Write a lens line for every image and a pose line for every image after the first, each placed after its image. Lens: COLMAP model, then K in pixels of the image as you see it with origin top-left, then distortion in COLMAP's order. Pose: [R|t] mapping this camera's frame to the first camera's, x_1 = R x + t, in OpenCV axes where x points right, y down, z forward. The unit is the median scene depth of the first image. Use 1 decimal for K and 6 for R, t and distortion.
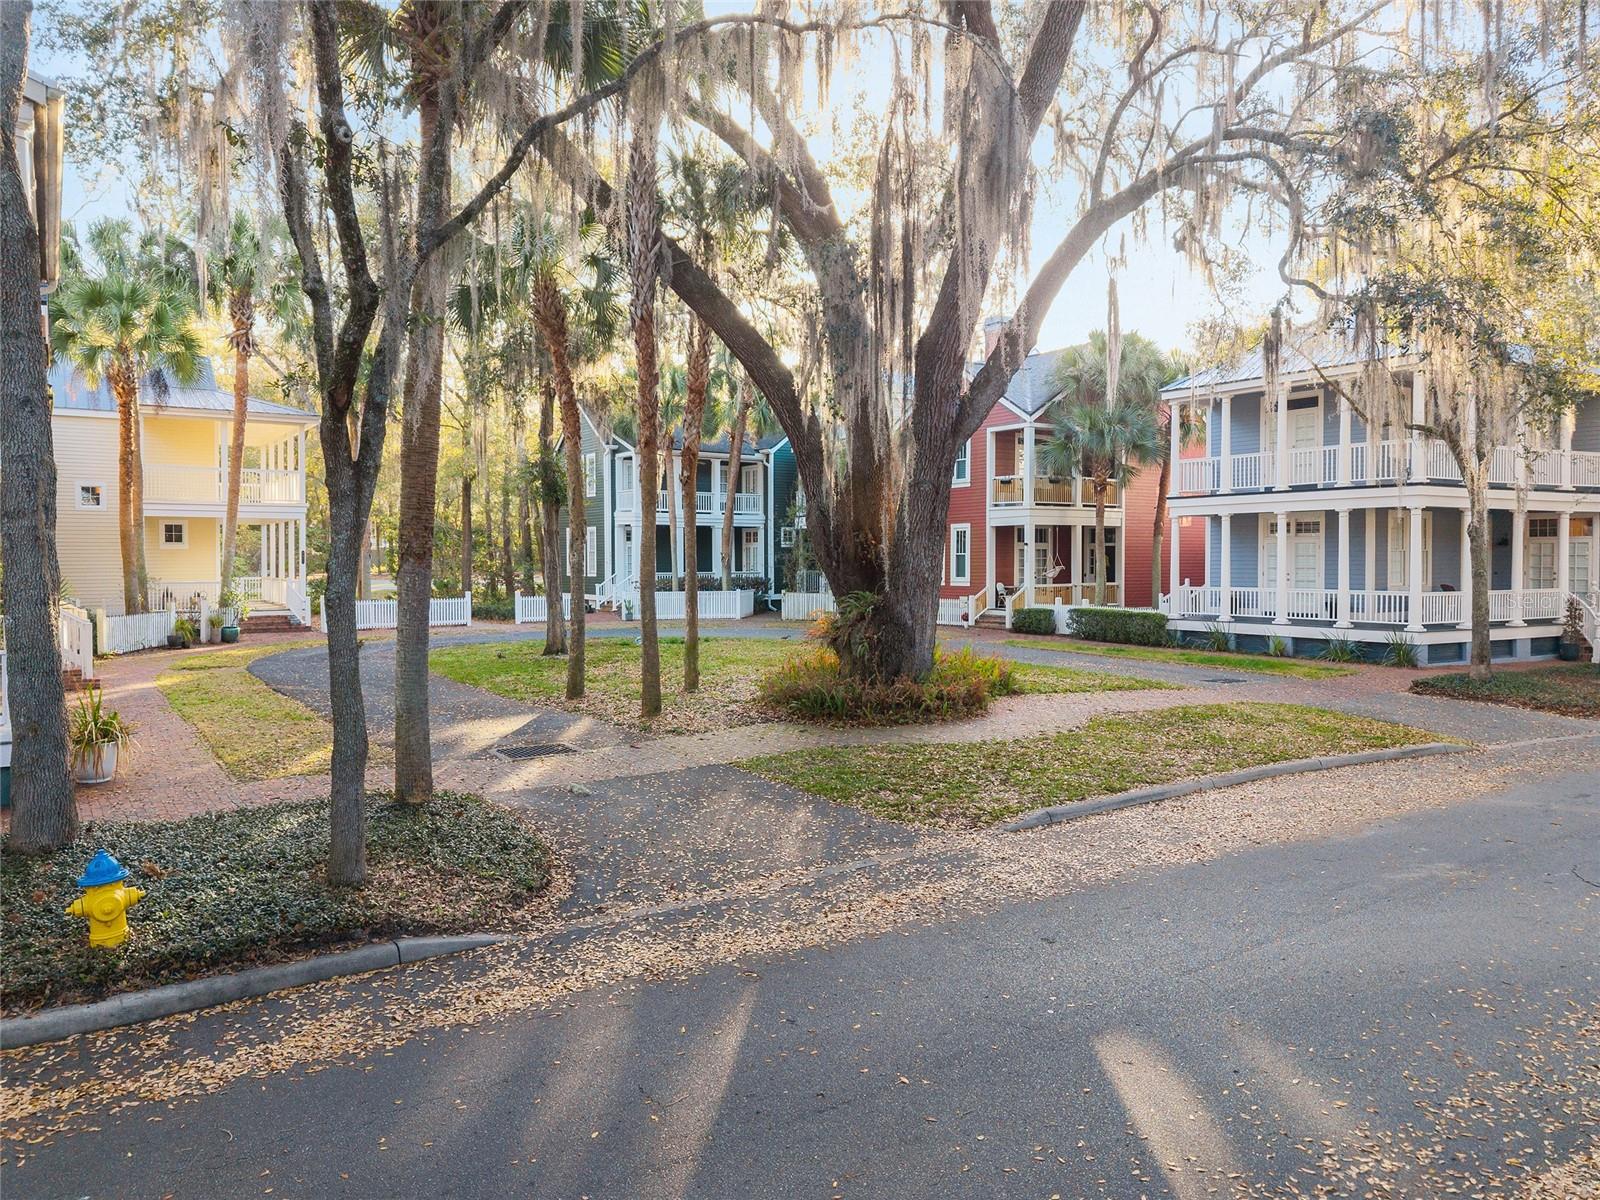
lens RADIAL K [[1073.0, 0, 793.2], [0, 1073.0, 597.6], [0, 0, 1]] dist [0.030631, -0.008801]
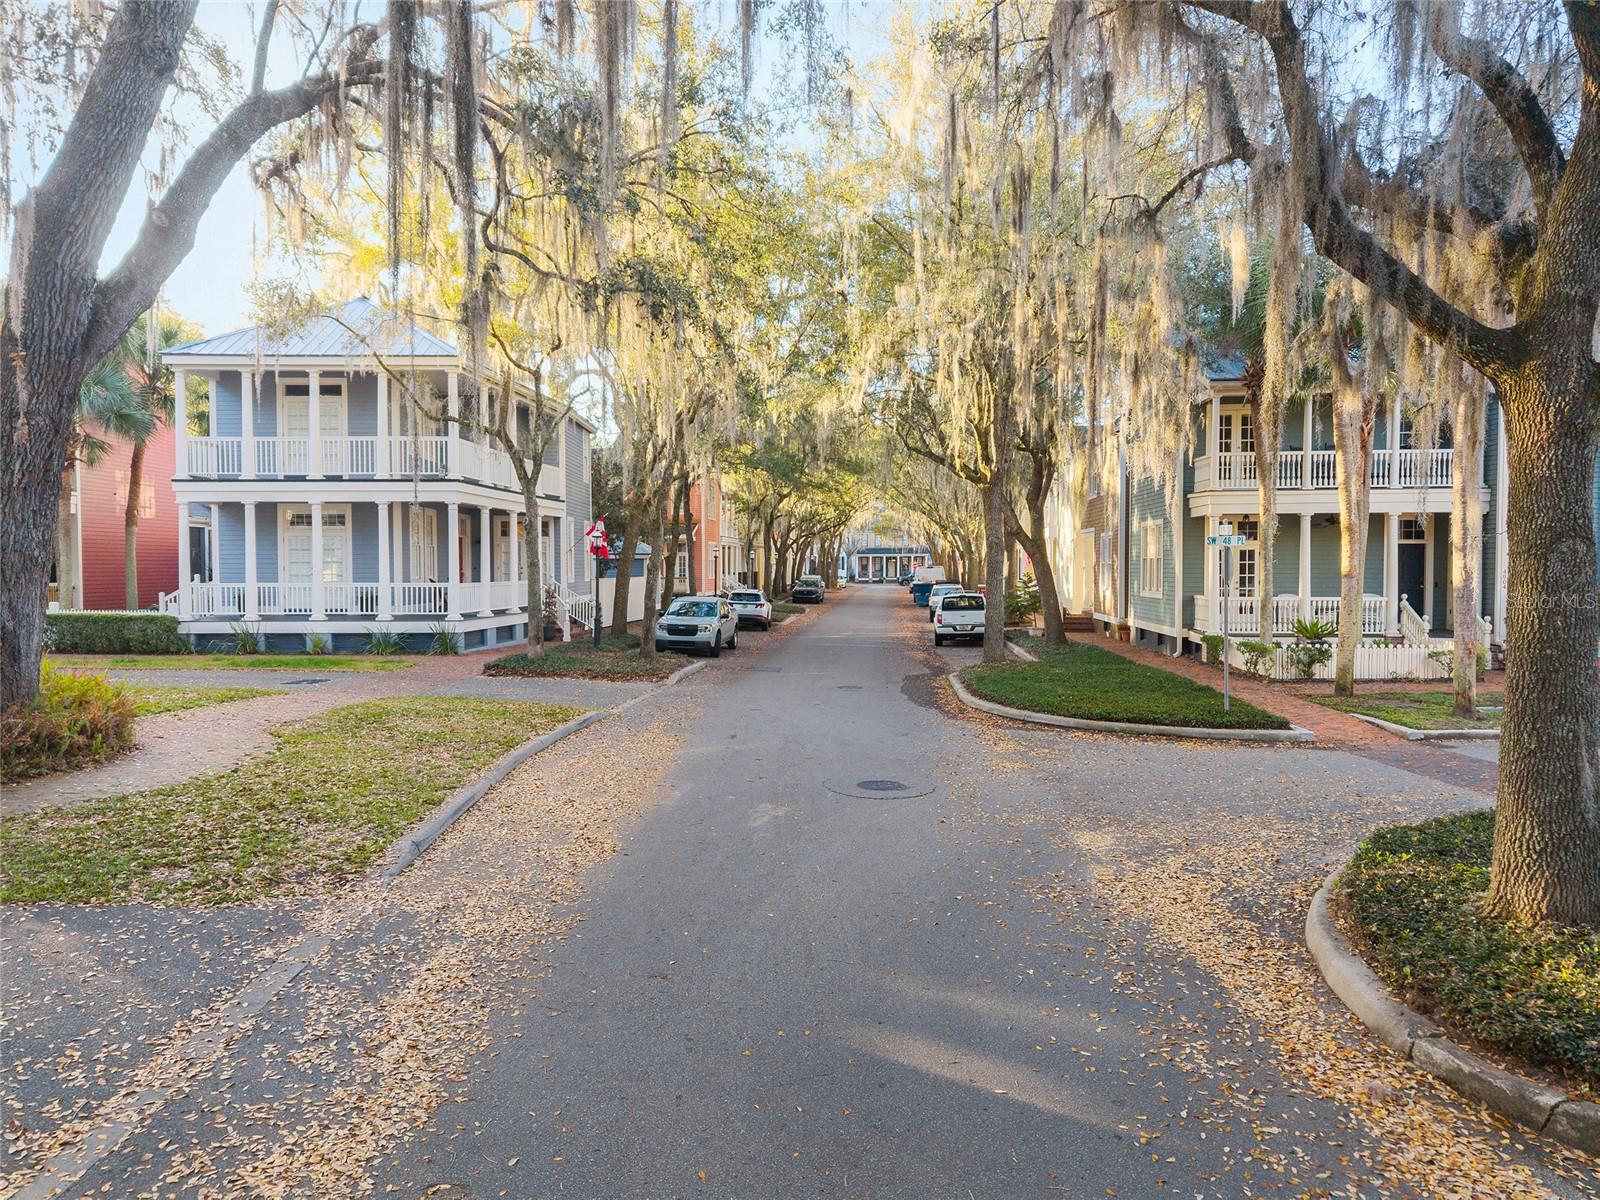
lens RADIAL K [[1073.0, 0, 799.1], [0, 1073.0, 599.4], [0, 0, 1]] dist [0.030631, -0.008801]
pose [[0.562796, -0.027464, 0.826140, -0.101504], [0.030948, 0.999447, 0.012142, 0.008439], [-0.826016, 0.018734, 0.563335, 0.128150]]
